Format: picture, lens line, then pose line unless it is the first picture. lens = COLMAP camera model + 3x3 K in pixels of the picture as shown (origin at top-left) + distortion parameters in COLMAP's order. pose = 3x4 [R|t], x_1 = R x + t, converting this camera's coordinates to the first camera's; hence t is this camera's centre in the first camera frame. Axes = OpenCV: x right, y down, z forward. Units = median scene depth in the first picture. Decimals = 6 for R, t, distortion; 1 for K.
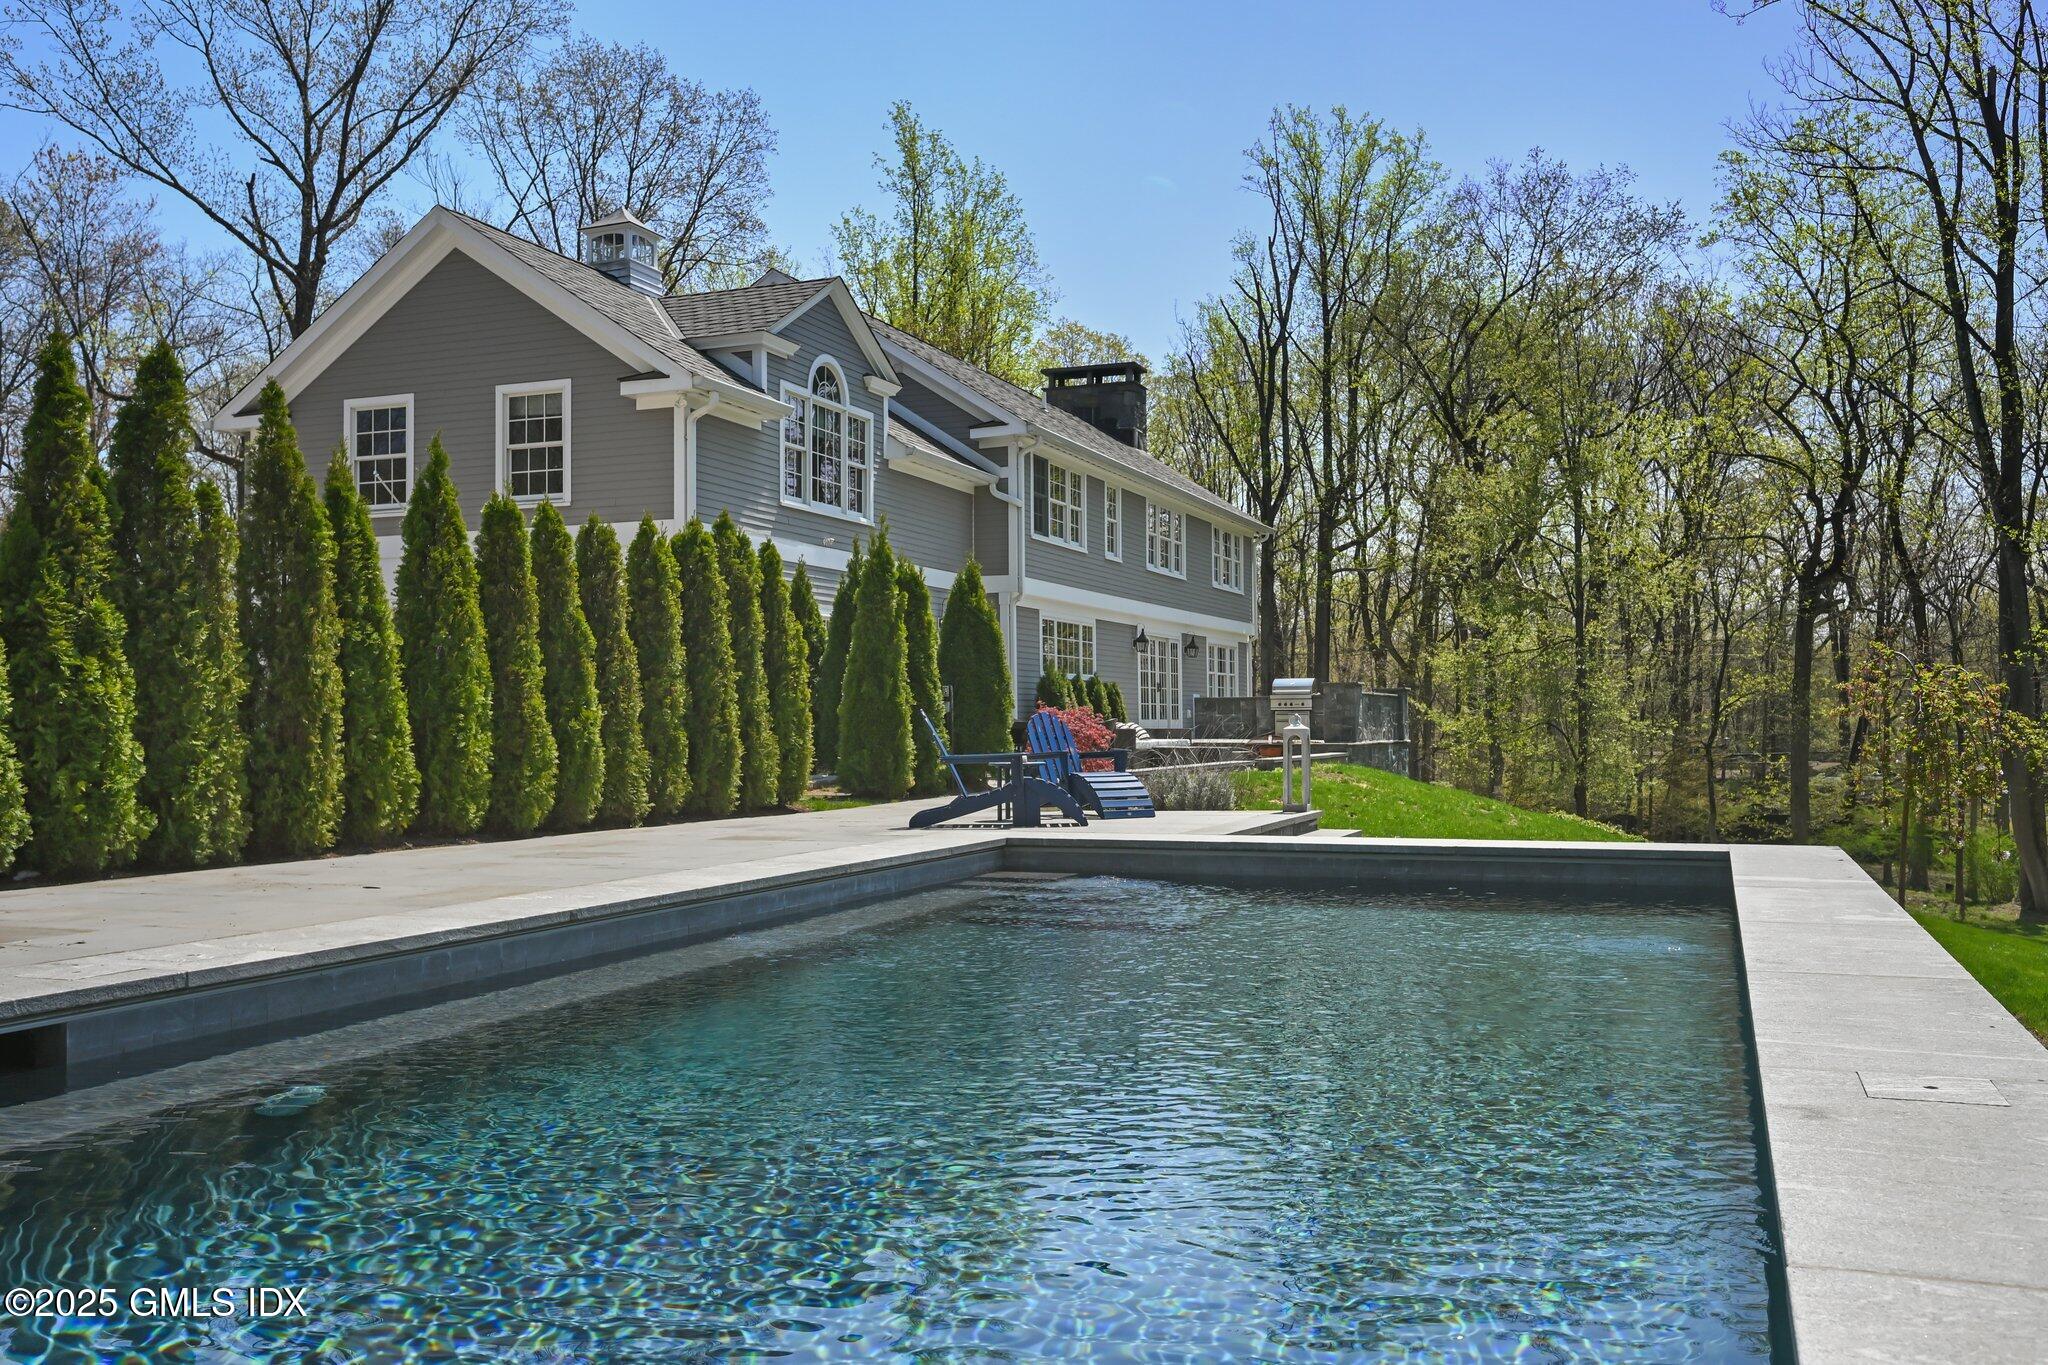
lens RADIAL K [[1760.1, 0, 1024.3], [0, 1760.1, 687.6], [0, 0, 1]] dist [0.000036, 0.000065]
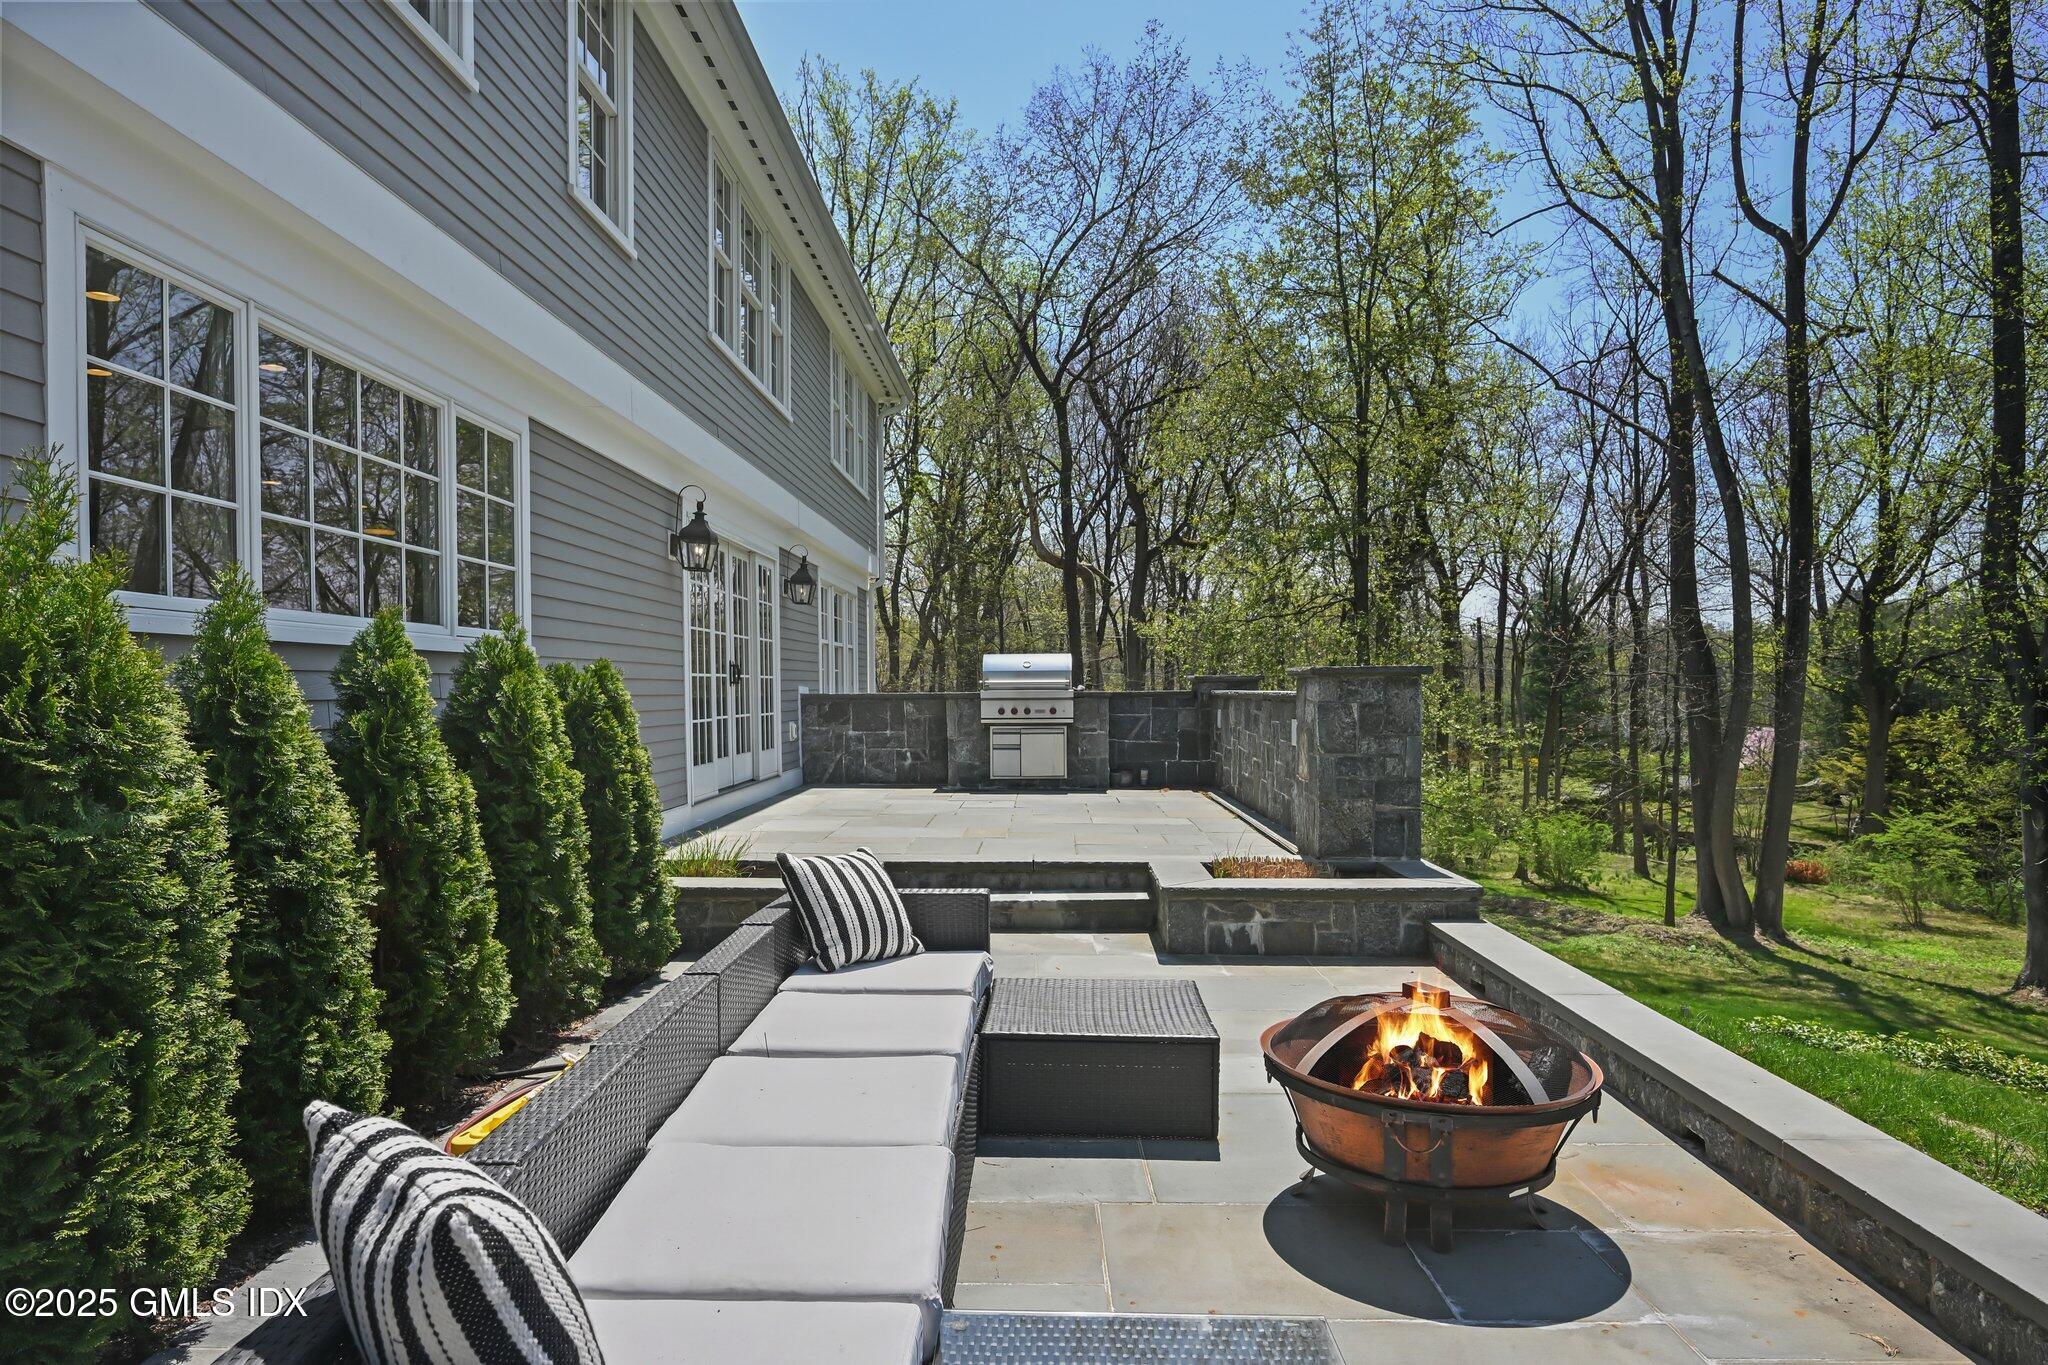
lens RADIAL K [[1254.7, 0, 1021.3], [0, 1254.7, 684.0], [0, 0, 1]] dist [-0.000375, 0.000070]
pose [[0.938222, -0.000345, 0.346033, 0.038653], [-0.005613, 0.999853, 0.016214, -0.002561], [-0.345988, -0.017155, 0.938082, 0.694953]]
